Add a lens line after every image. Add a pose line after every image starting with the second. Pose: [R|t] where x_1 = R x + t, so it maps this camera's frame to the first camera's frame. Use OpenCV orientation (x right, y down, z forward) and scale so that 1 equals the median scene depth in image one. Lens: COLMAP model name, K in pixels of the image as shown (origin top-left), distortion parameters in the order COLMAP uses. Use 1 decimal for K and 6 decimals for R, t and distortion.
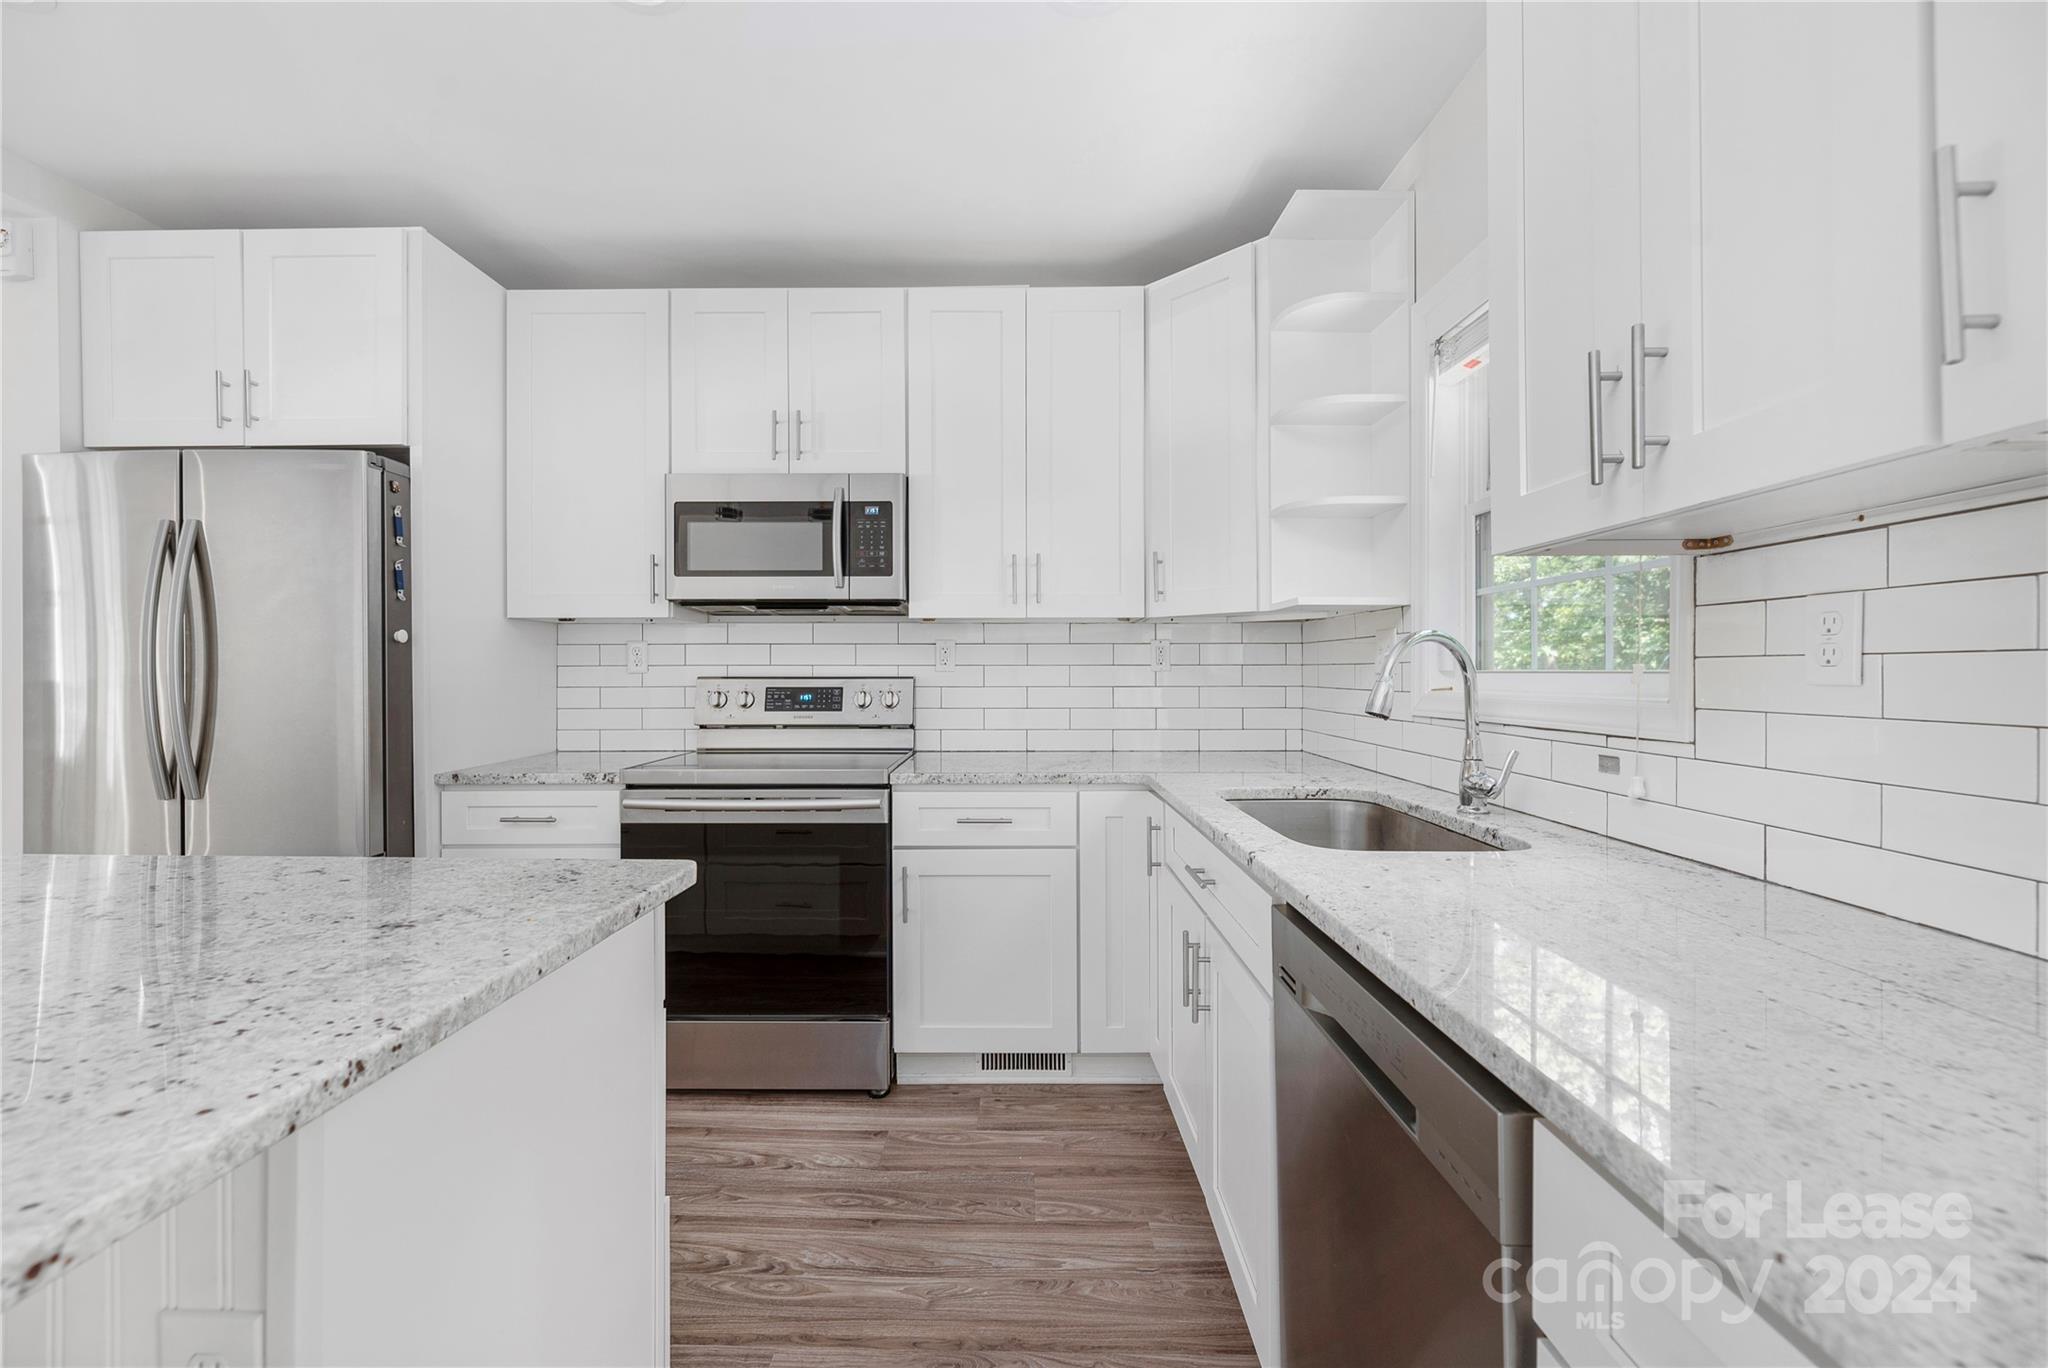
lens RADIAL K [[837.9, 0, 1030.2], [0, 837.9, 665.0], [0, 0, 1]] dist [-0.002704, 0.000608]
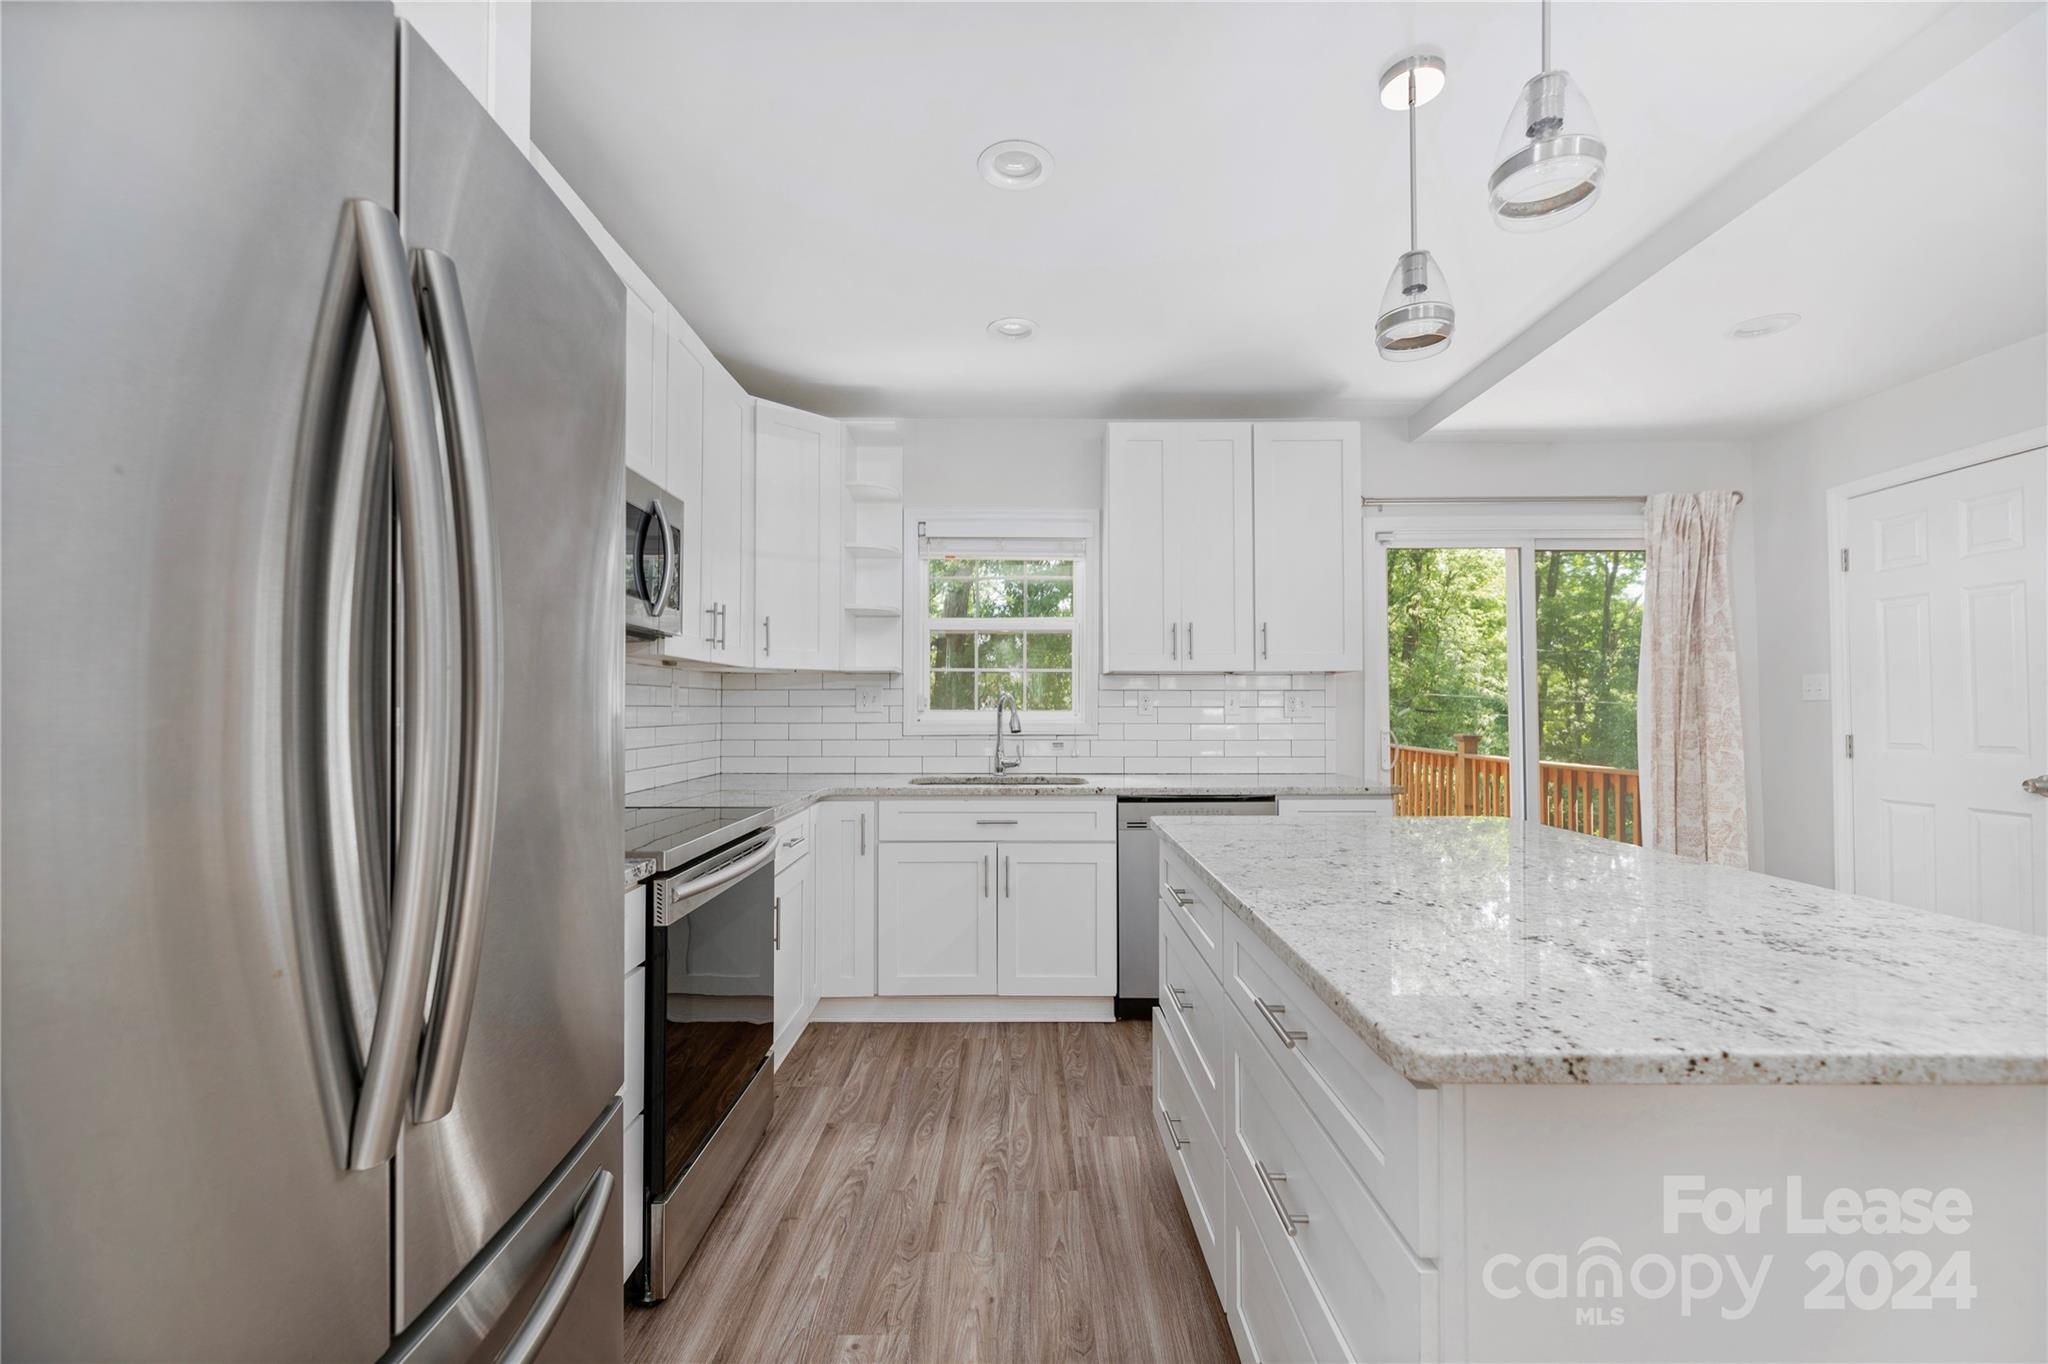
lens RADIAL K [[837.9, 0, 1020.9], [0, 837.9, 690.2], [0, 0, 1]] dist [-0.002704, 0.000608]
pose [[-0.008145, 0.018779, 0.999790, -1.213097], [-0.007682, 0.999793, -0.018842, -0.005119], [-0.999937, -0.007834, -0.007999, 0.700629]]
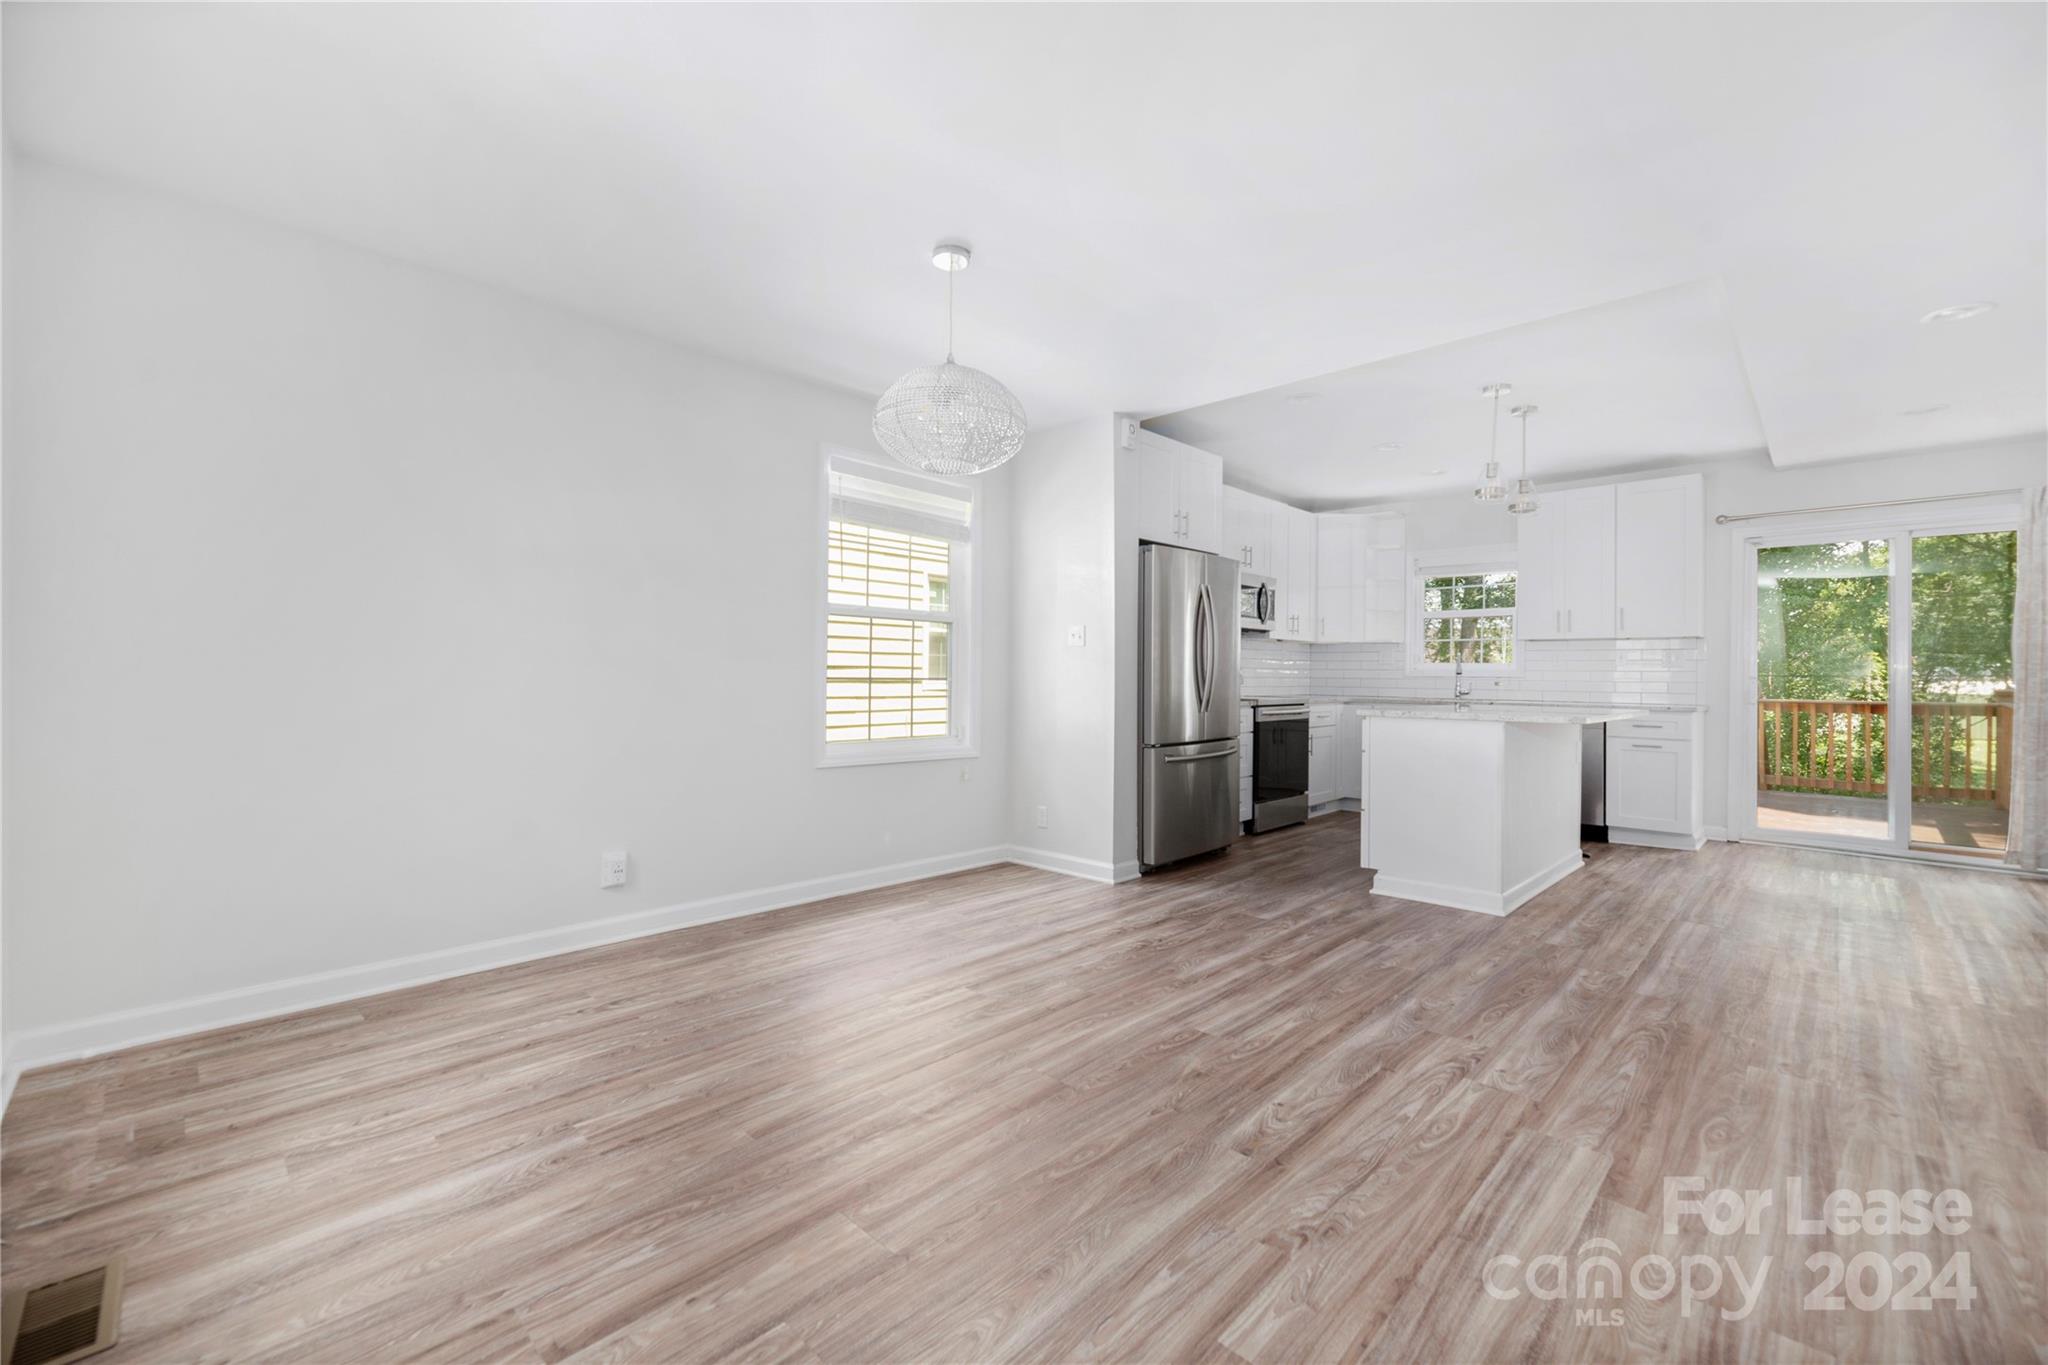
lens RADIAL K [[837.9, 0, 1042.0], [0, 837.9, 676.4], [0, 0, 1]] dist [-0.002704, 0.000608]
pose [[0.679441, 0.006587, 0.733701, -2.659306], [-0.016817, 0.999837, 0.006597, 0.055251], [-0.733538, -0.016821, 0.679441, -0.169069]]
